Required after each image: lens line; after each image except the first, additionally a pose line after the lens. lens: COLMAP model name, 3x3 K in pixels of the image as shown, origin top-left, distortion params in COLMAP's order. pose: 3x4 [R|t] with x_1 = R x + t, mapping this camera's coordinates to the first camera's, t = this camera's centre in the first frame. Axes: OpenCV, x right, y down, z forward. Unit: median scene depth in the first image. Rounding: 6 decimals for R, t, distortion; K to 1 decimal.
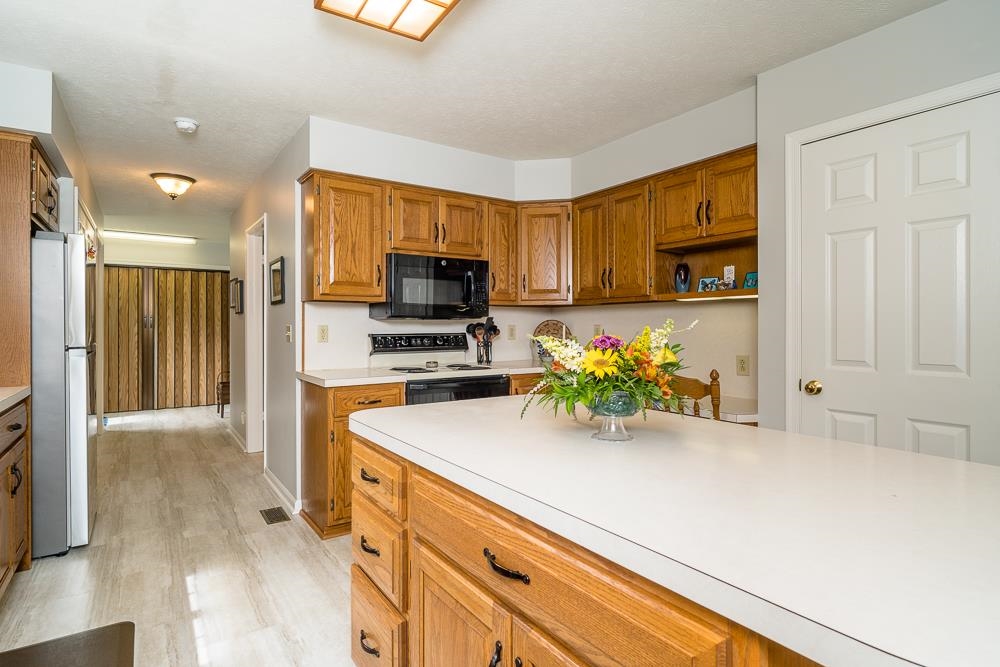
lens RADIAL K [[517.9, 0, 499.2], [0, 517.9, 328.1], [0, 0, 1]] dist [-0.004394, -0.000451]
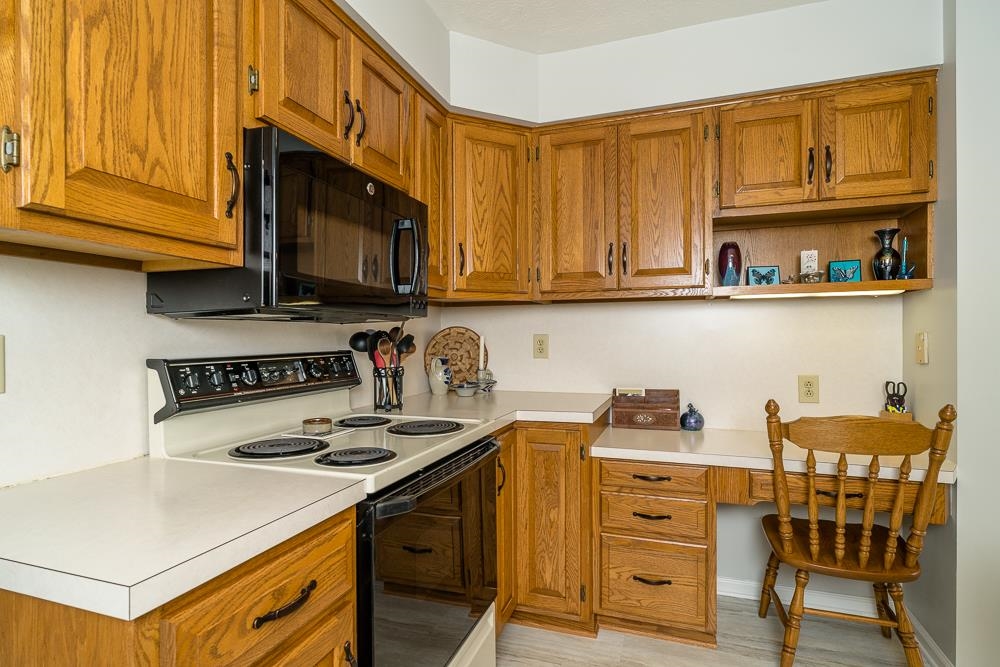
lens RADIAL K [[515.9, 0, 500.6], [0, 515.9, 337.0], [0, 0, 1]] dist [-0.000485, -0.000858]
pose [[0.808100, -0.002221, 0.589042, -0.265901], [0.006633, 0.999964, -0.005328, -0.000045], [-0.589009, 0.008213, 0.808085, 0.580024]]
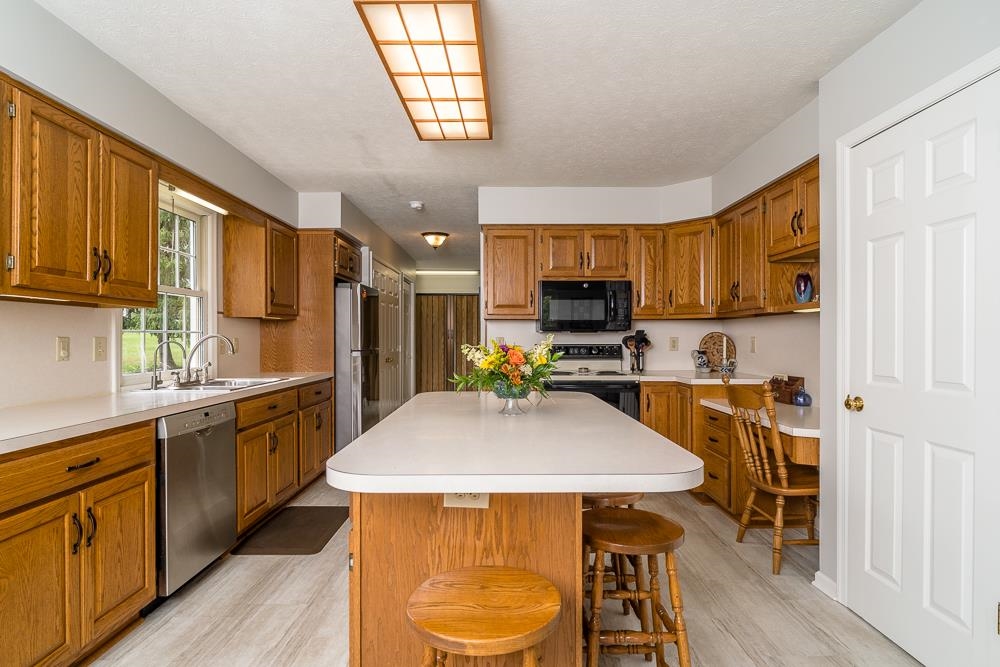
lens RADIAL K [[515.9, 0, 500.6], [0, 515.9, 337.0], [0, 0, 1]] dist [-0.000485, -0.000858]
pose [[0.827139, 0.000700, -0.561997, 0.393131], [-0.003534, 0.999986, -0.003956, -0.000985], [0.561986, 0.005259, 0.827130, -0.097017]]
